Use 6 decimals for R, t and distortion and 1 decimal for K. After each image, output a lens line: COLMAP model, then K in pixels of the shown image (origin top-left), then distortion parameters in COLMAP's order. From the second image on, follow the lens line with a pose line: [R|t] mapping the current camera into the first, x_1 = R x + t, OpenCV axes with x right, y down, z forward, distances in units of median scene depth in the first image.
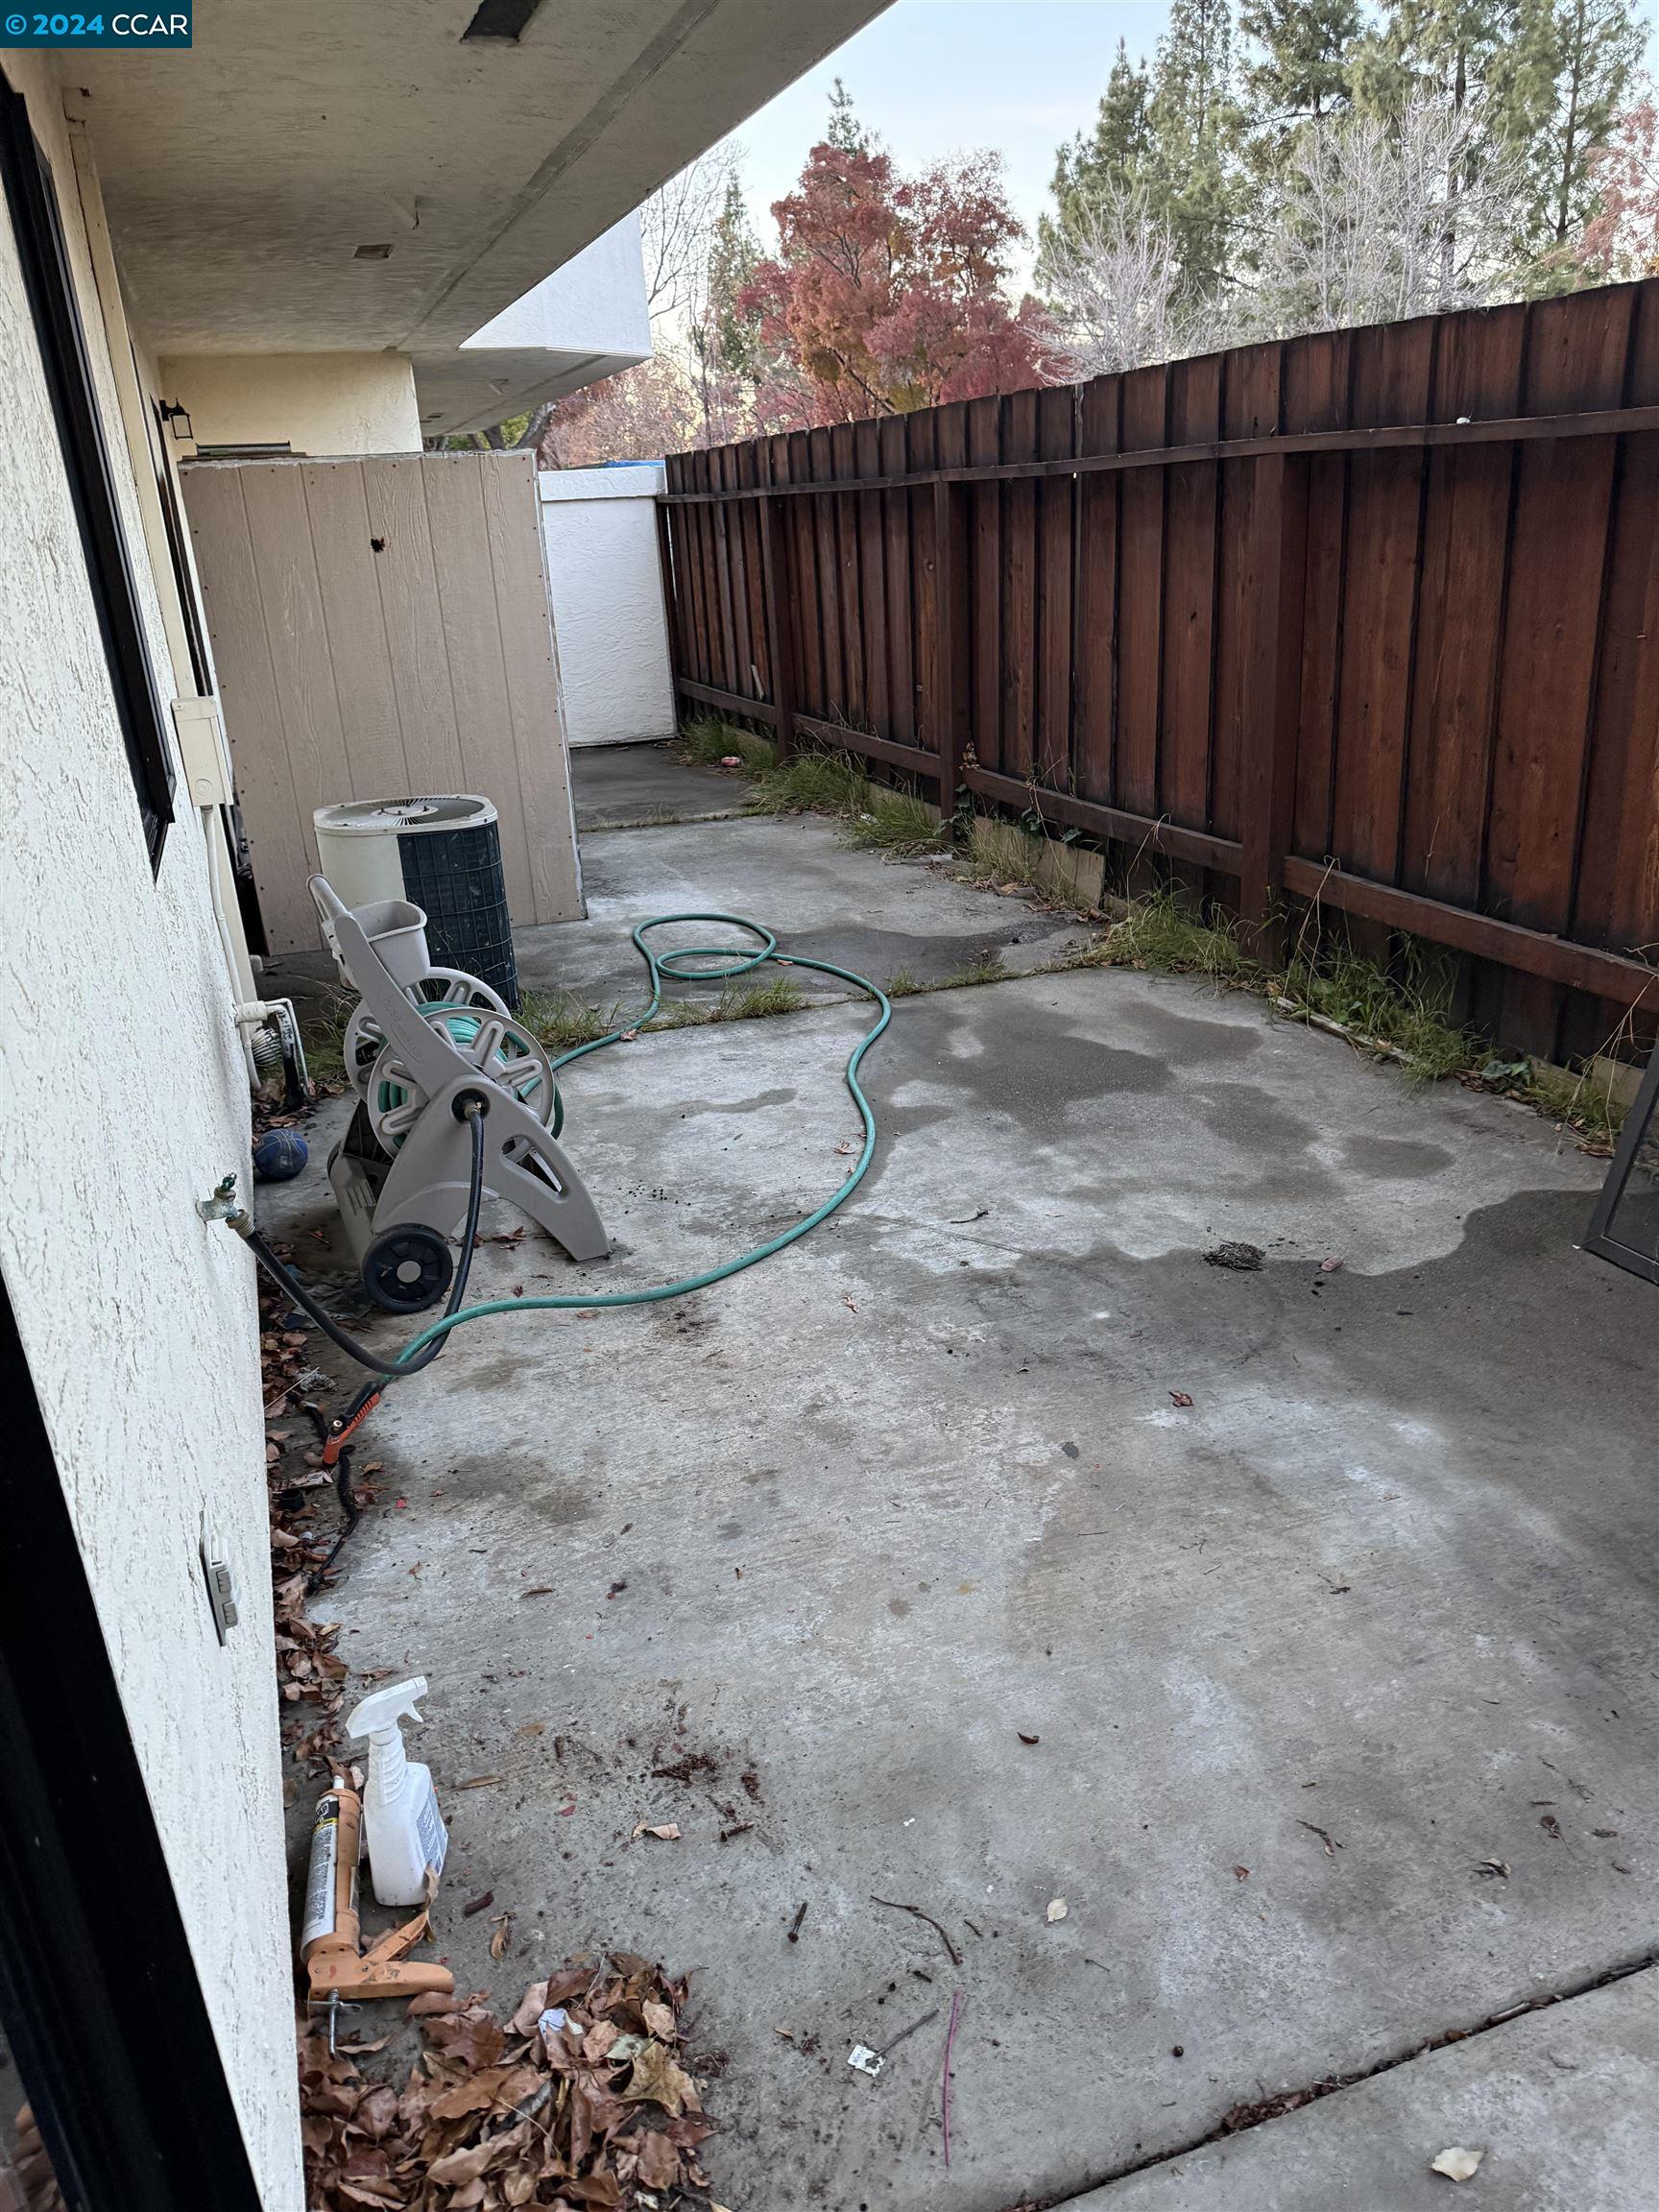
lens RADIAL K [[1555.0, 0, 827.0], [0, 1555.0, 1114.1], [0, 0, 1]] dist [0.055523, -0.067807]
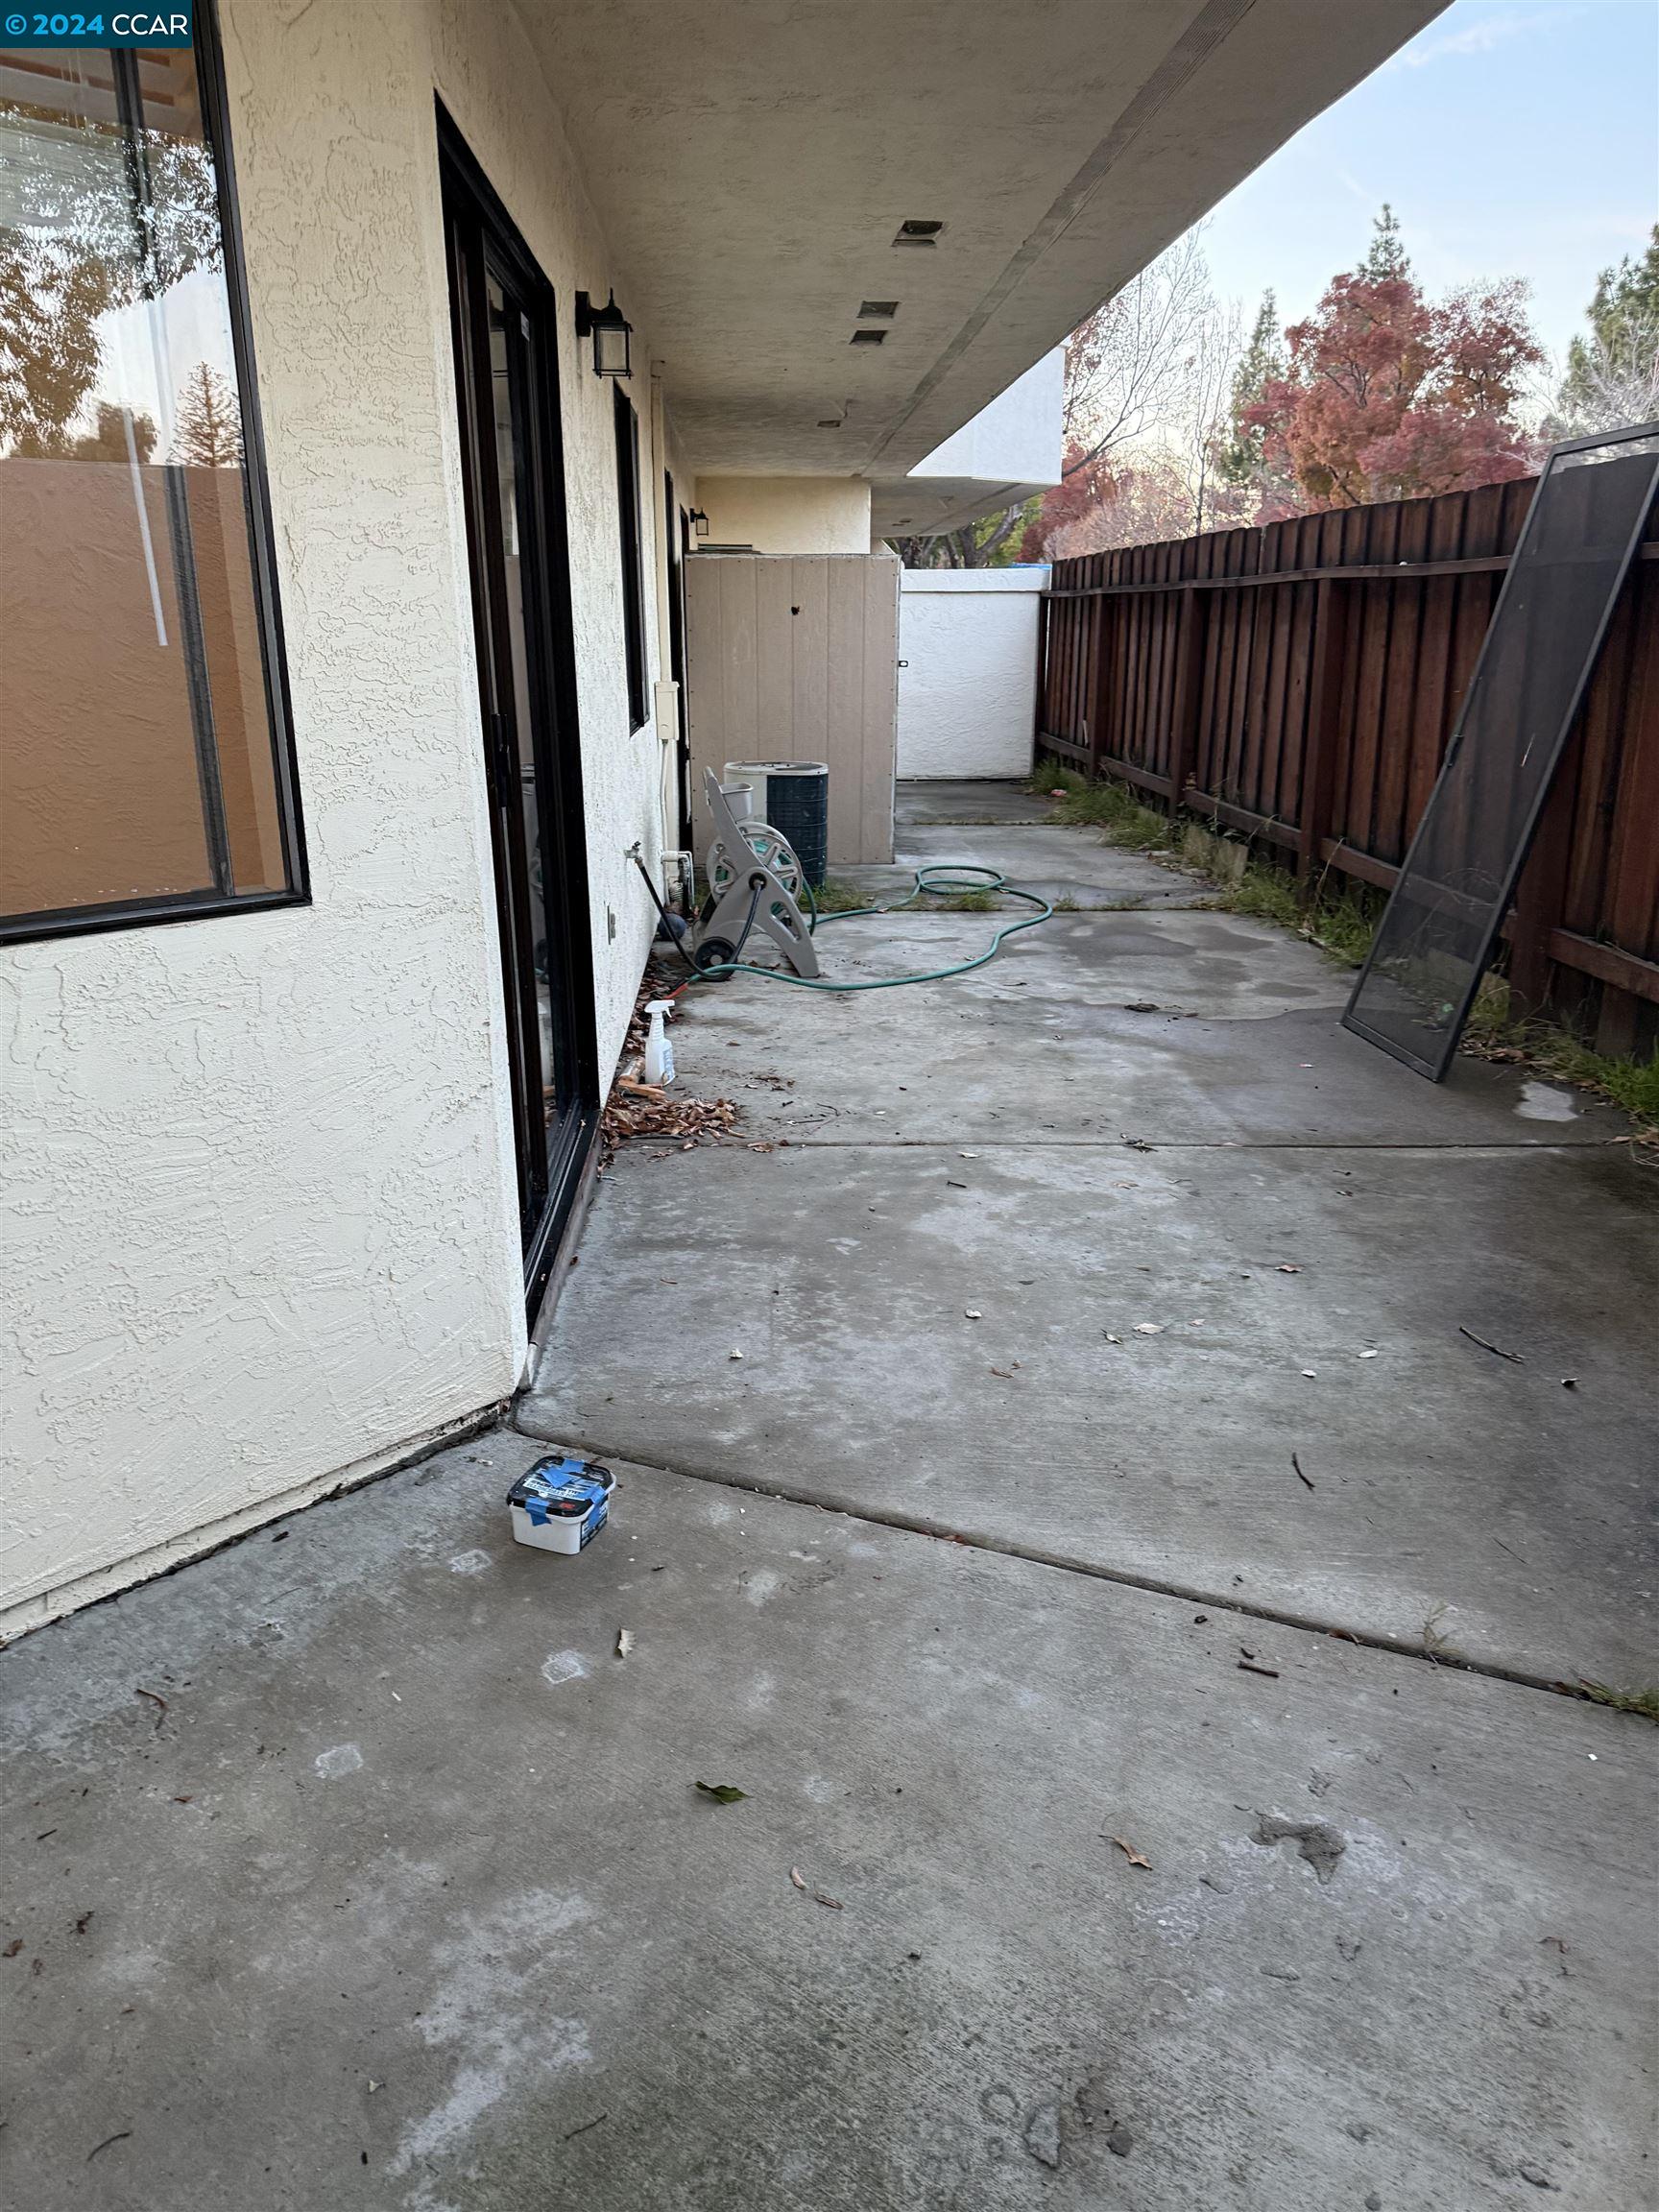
lens RADIAL K [[1555.0, 0, 826.9], [0, 1555.0, 1112.7], [0, 0, 1]] dist [0.055523, -0.067807]
pose [[0.954007, 0.138553, -0.265845, 0.154699], [-0.153082, 0.987607, -0.034627, 0.125069], [0.257752, 0.073731, 0.963394, -0.314637]]
